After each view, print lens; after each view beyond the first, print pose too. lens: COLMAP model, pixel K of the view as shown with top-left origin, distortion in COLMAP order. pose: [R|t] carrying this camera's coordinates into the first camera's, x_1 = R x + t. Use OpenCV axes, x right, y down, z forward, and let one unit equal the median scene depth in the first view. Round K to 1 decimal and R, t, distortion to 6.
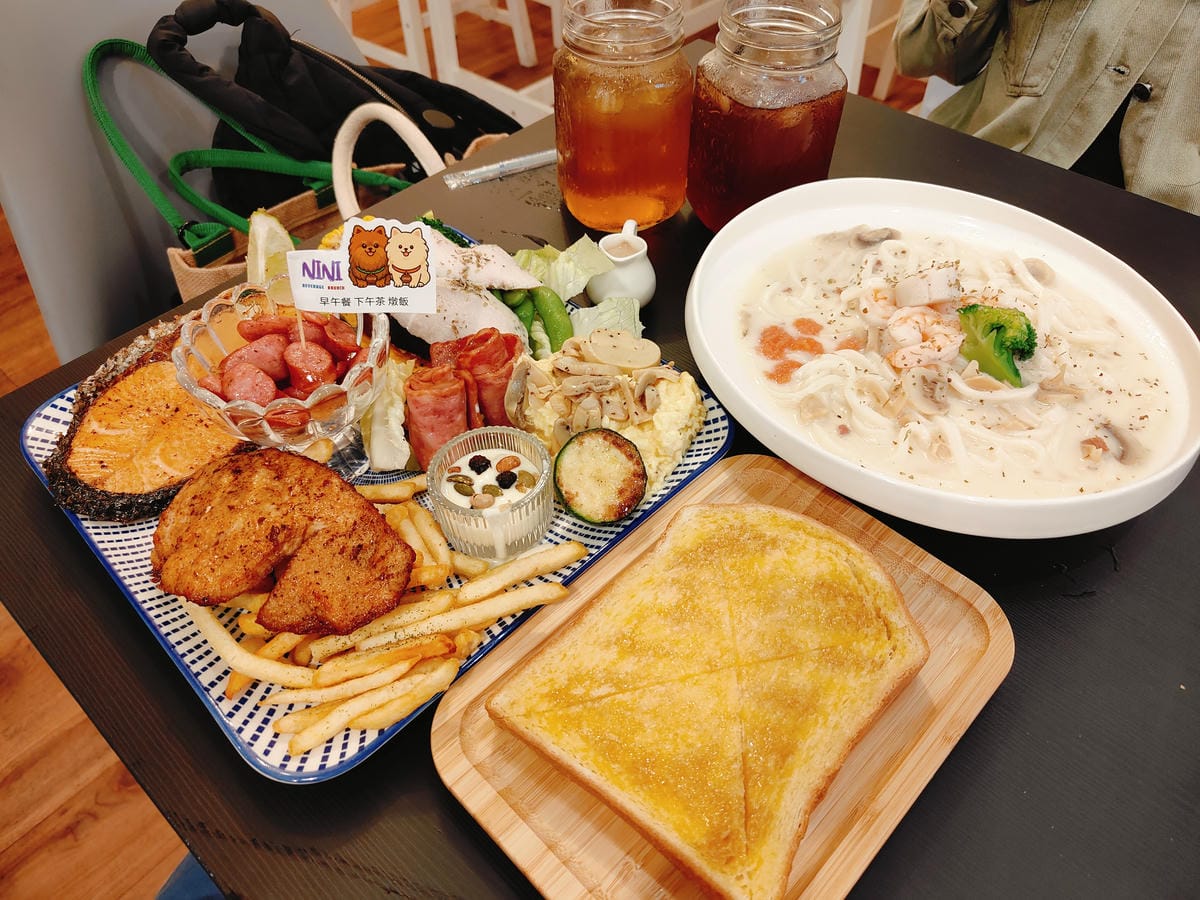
lens RADIAL K [[834.0, 0, 615.7], [0, 834.0, 446.9], [0, 0, 1]] dist [-0.031399, -0.003830]
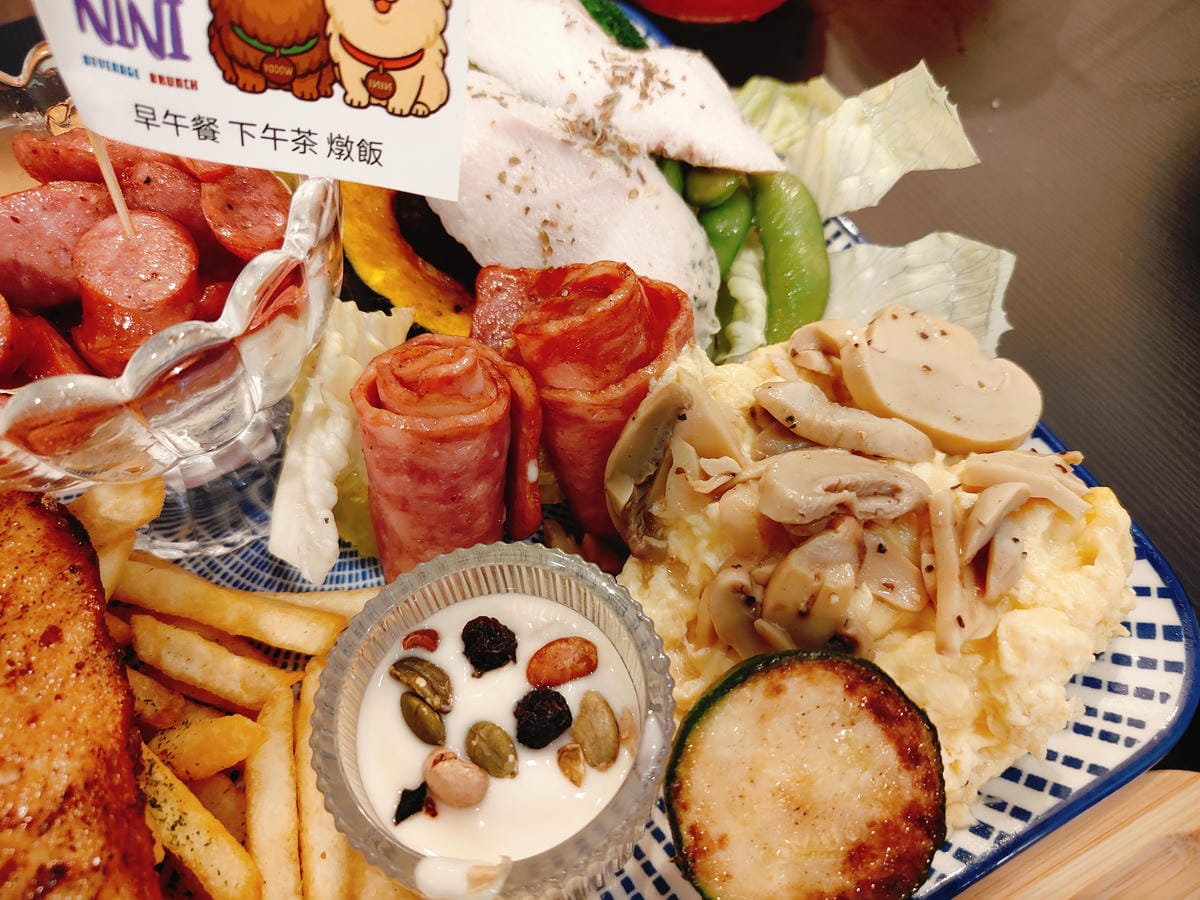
lens RADIAL K [[866.4, 0, 588.9], [0, 866.4, 456.7], [0, 0, 1]] dist [-0.040999, 0.003245]
pose [[0.942346, 0.254428, -0.217373, -0.061611], [-0.216672, 0.958924, 0.183080, -0.141733], [0.255025, -0.125426, 0.958765, 0.675139]]
